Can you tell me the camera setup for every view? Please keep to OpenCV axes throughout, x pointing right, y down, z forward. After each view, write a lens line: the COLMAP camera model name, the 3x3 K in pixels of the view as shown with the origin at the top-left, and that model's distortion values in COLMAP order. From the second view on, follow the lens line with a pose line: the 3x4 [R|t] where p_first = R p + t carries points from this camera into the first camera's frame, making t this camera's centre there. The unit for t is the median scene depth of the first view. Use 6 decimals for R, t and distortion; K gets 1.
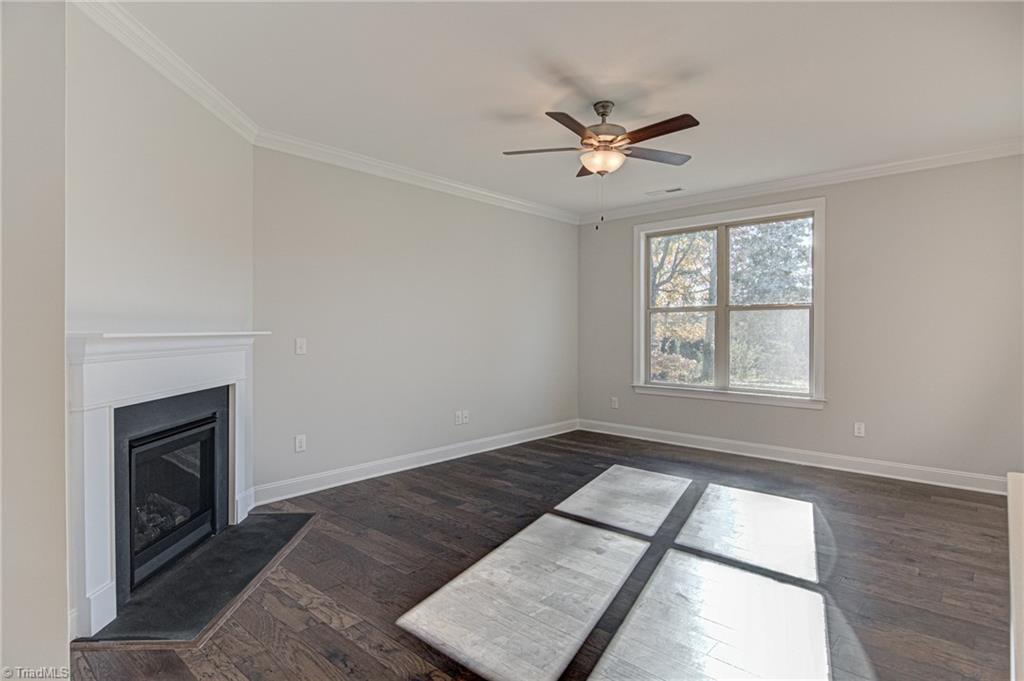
lens RADIAL K [[536.0, 0, 508.3], [0, 536.0, 337.1], [0, 0, 1]] dist [0.022068, -0.016551]
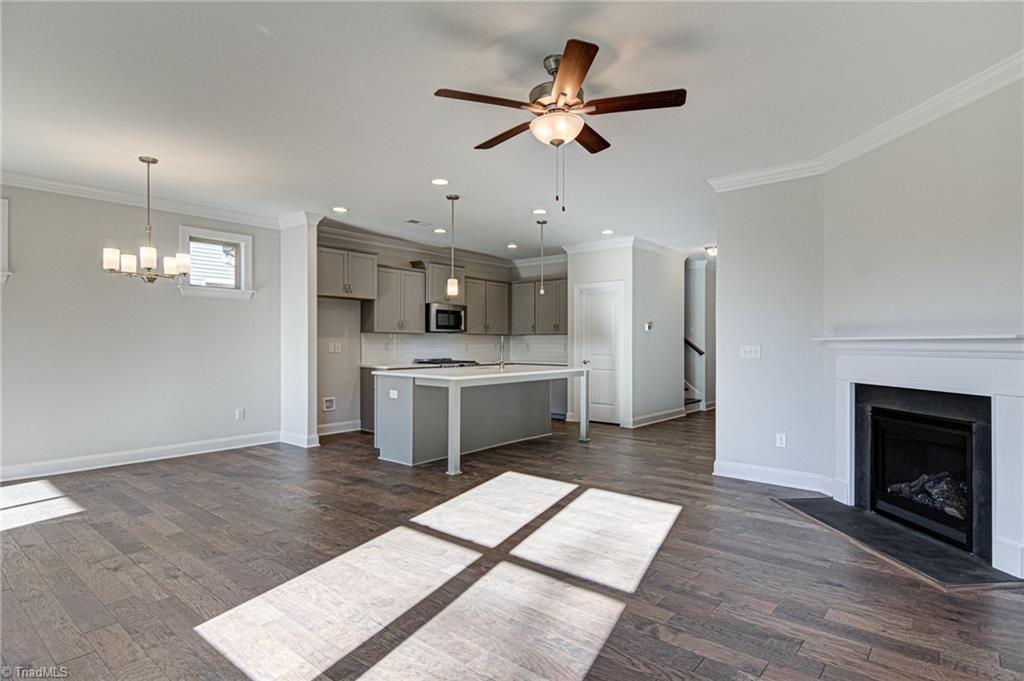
lens RADIAL K [[536.0, 0, 508.5], [0, 536.0, 341.8], [0, 0, 1]] dist [0.022068, -0.016551]
pose [[-0.999126, -0.000162, -0.041802, 0.279773], [-0.000622, 0.999939, 0.011004, -0.008217], [0.041798, 0.011020, -0.999065, 1.797420]]
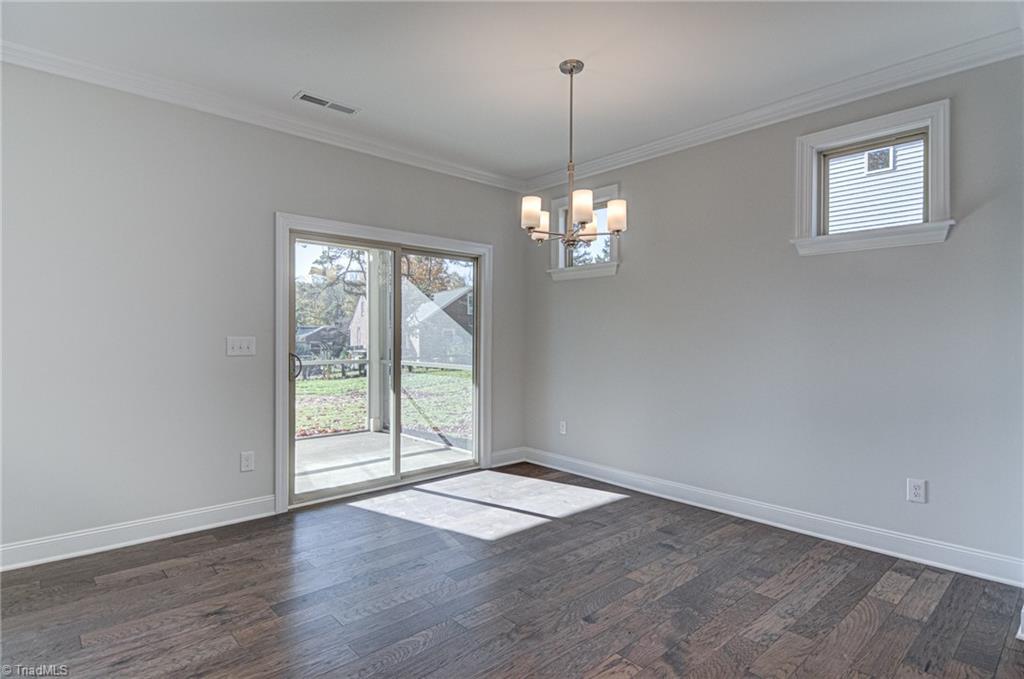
lens RADIAL K [[536.0, 0, 519.5], [0, 536.0, 337.0], [0, 0, 1]] dist [0.022068, -0.016551]
pose [[0.076735, -0.002307, 0.997049, 0.208251], [0.006866, 0.999975, 0.001786, 0.008314], [-0.997028, 0.006709, 0.076749, 0.515247]]
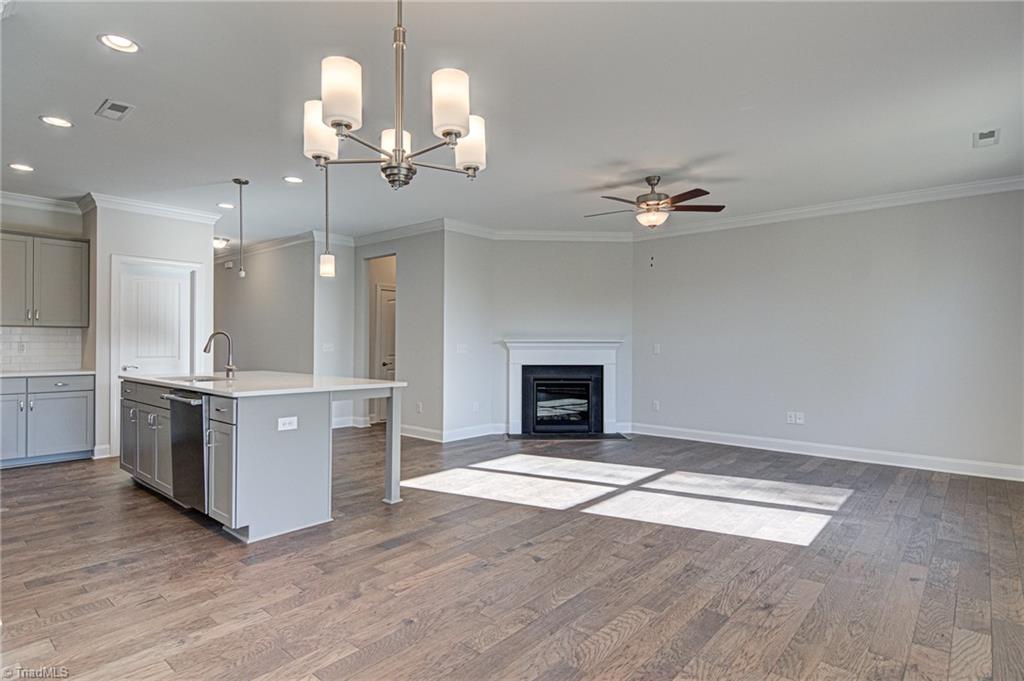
lens RADIAL K [[536.0, 0, 513.3], [0, 536.0, 341.2], [0, 0, 1]] dist [0.022068, -0.016551]
pose [[0.029259, -0.003361, -0.999566, 1.547461], [-0.017635, 0.999837, -0.003878, 0.009082], [0.999416, 0.017741, 0.029194, 0.588323]]
